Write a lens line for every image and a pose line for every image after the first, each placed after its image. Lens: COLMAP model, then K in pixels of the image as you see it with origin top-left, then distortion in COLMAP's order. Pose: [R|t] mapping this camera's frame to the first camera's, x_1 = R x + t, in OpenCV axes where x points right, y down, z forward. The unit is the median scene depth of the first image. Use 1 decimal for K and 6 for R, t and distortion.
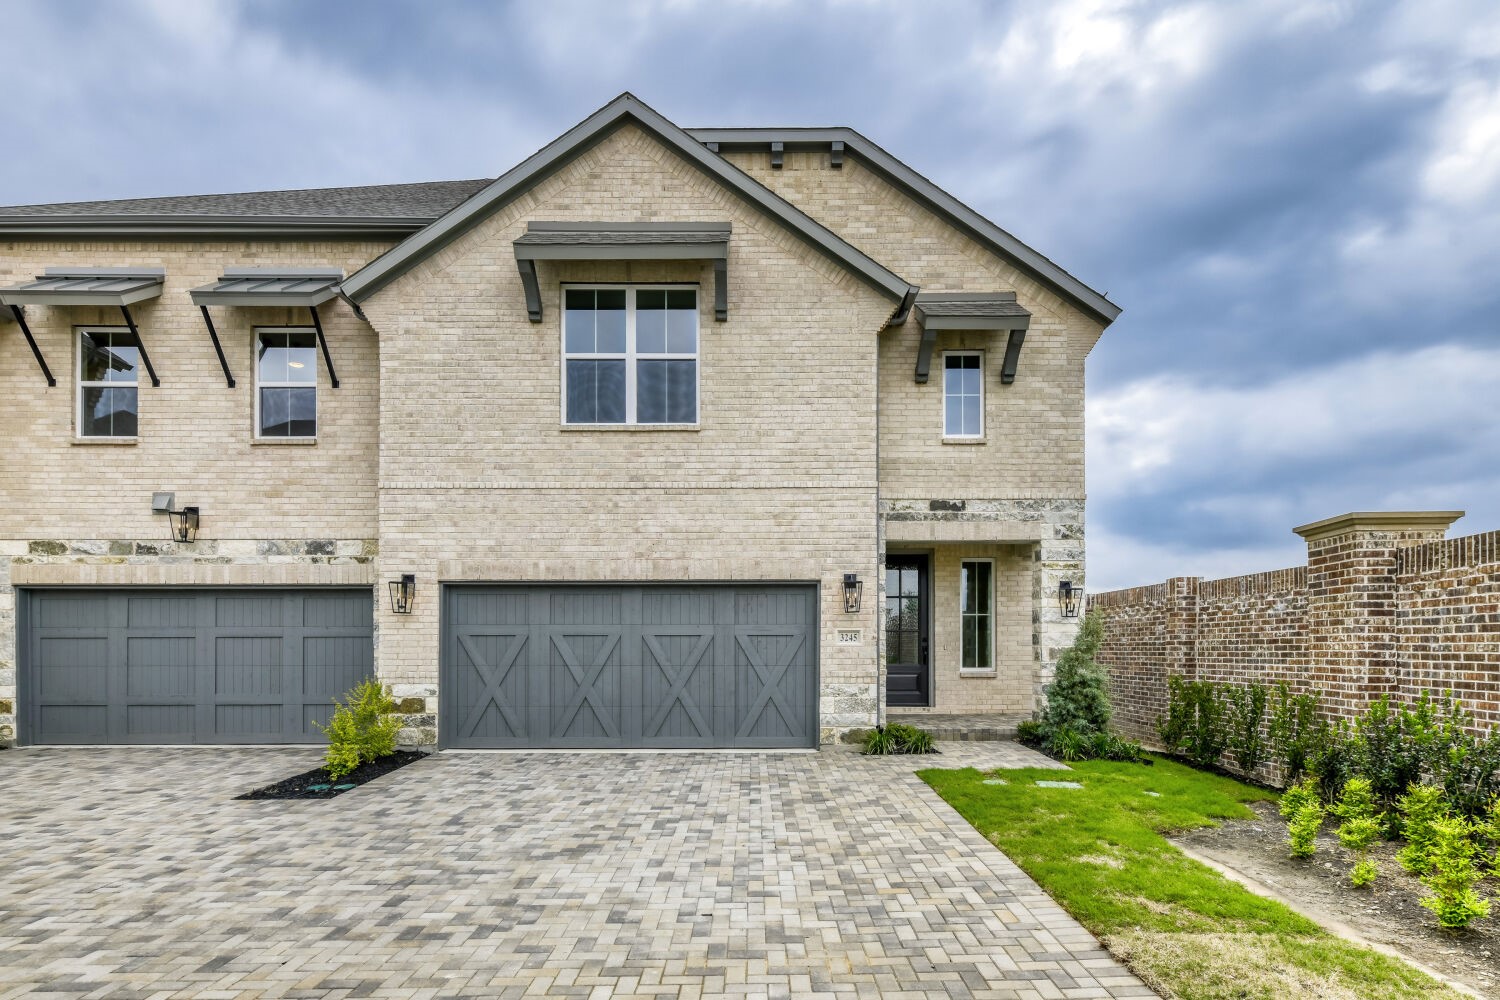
lens RADIAL K [[821.0, 0, 756.8], [0, 821.0, 639.4], [0, 0, 1]] dist [-0.001196, 0.000703]
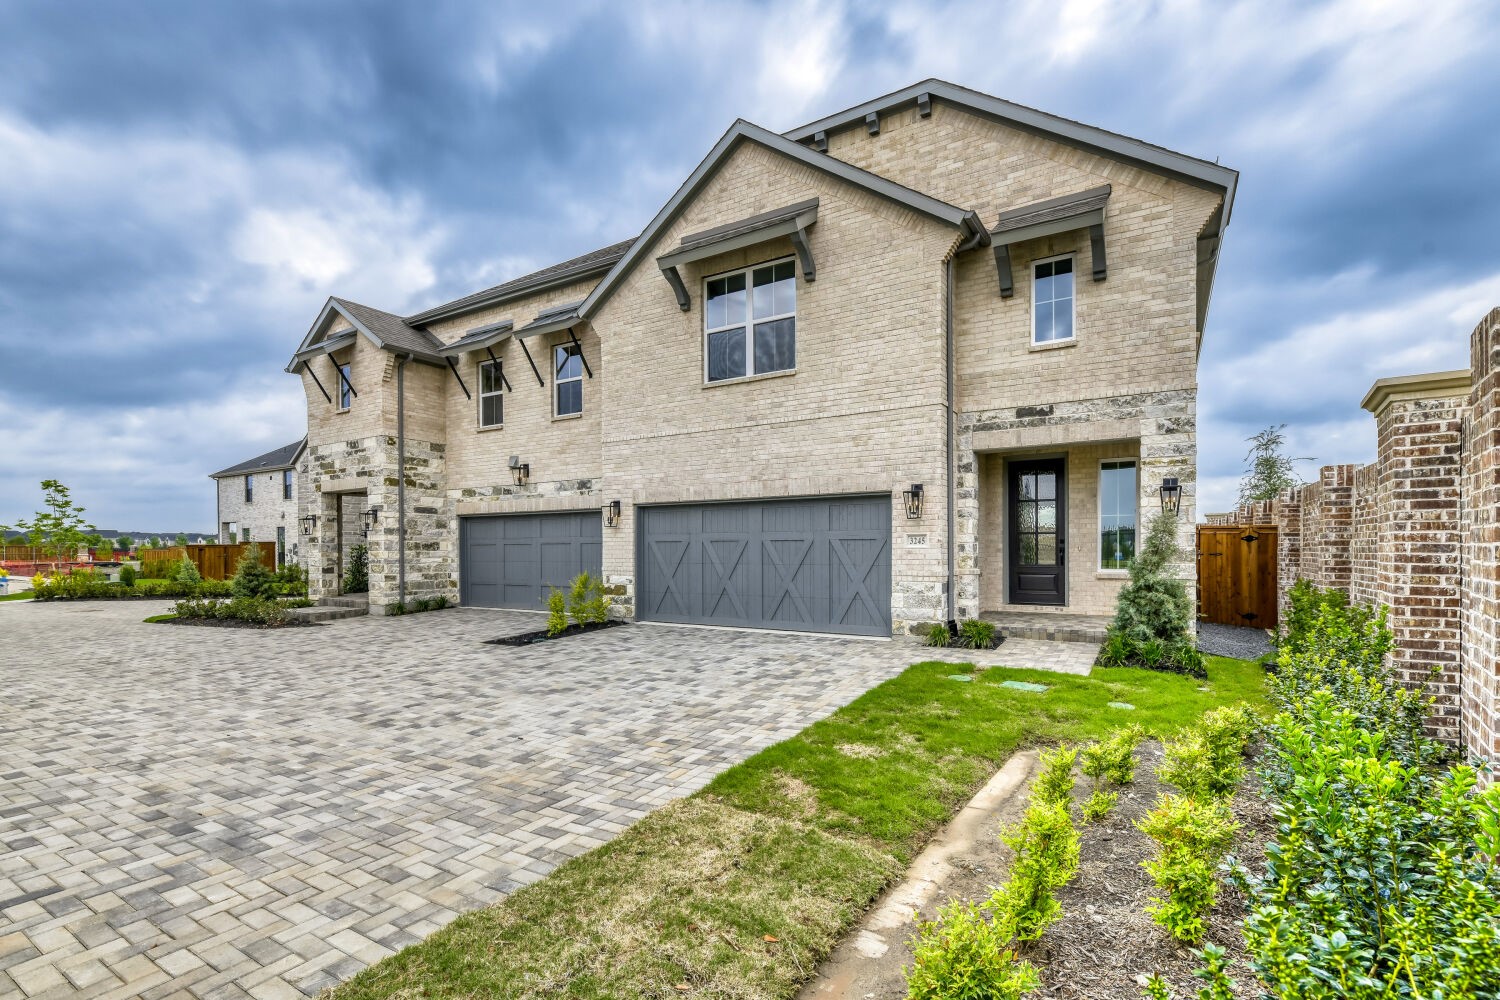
lens RADIAL K [[677.8, 0, 744.3], [0, 677.8, 551.0], [0, 0, 1]] dist [0.001667, -0.000856]
pose [[0.851510, -0.001270, -0.524337, 0.394210], [0.009160, 0.999881, 0.012452, -0.001922], [0.524258, -0.015406, 0.851420, 0.086637]]
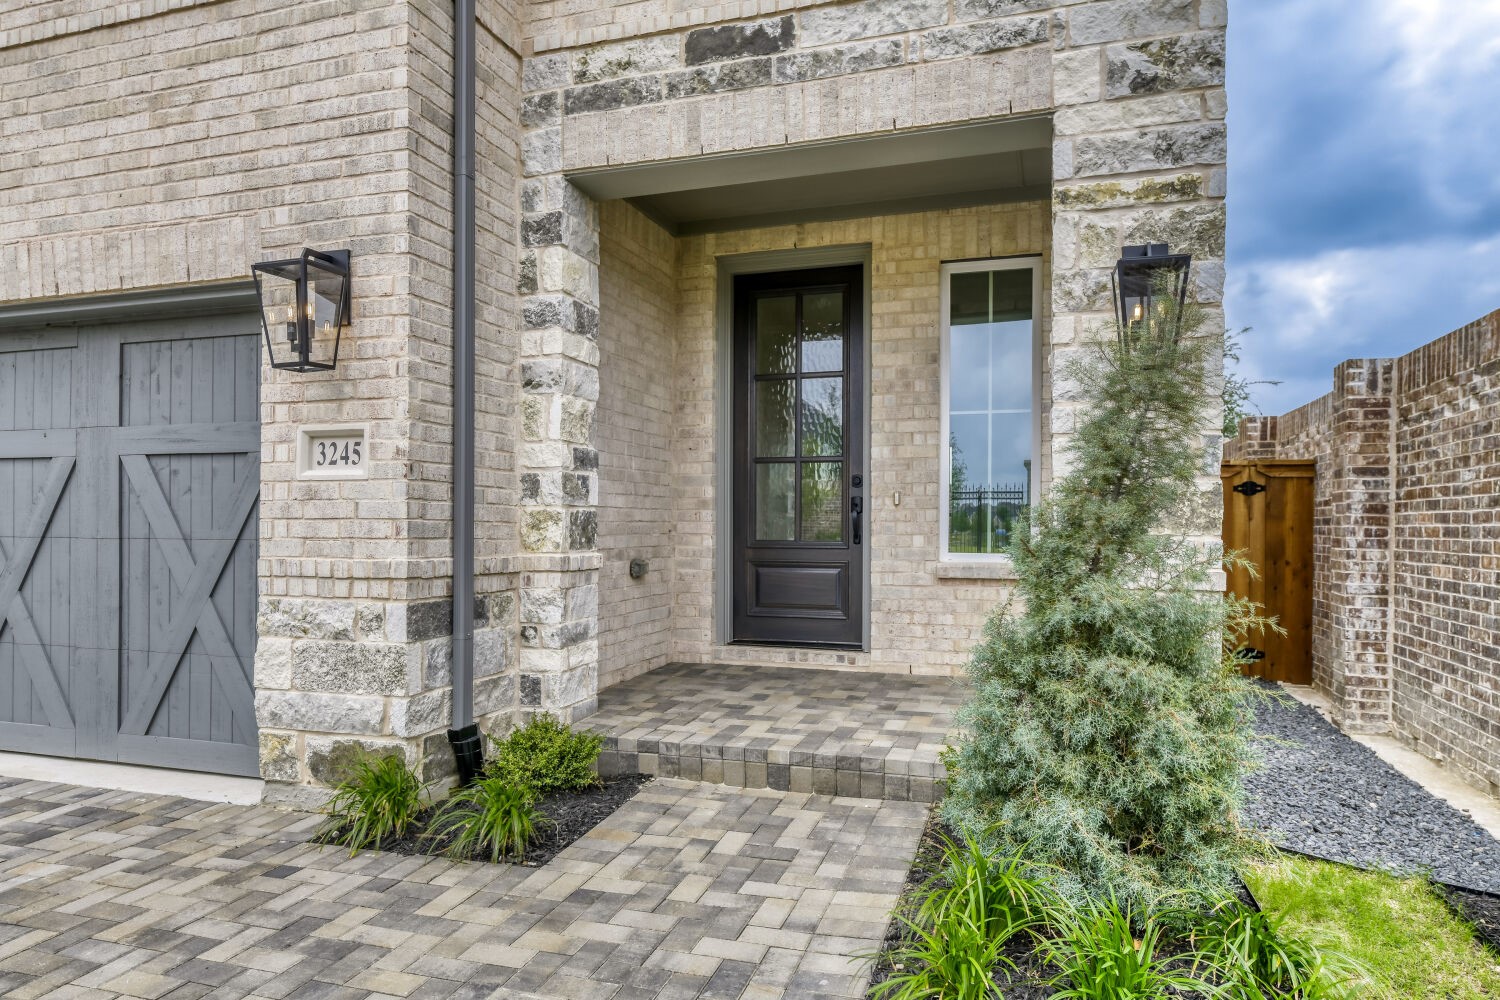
lens RADIAL K [[936.8, 0, 729.2], [0, 936.8, 525.9], [0, 0, 1]] dist [0.000104, 0.000437]
pose [[0.945278, 0.004977, -0.326227, 0.372053], [-0.001075, 0.999926, 0.012139, 0.021028], [0.326264, -0.011124, 0.945213, 0.701459]]
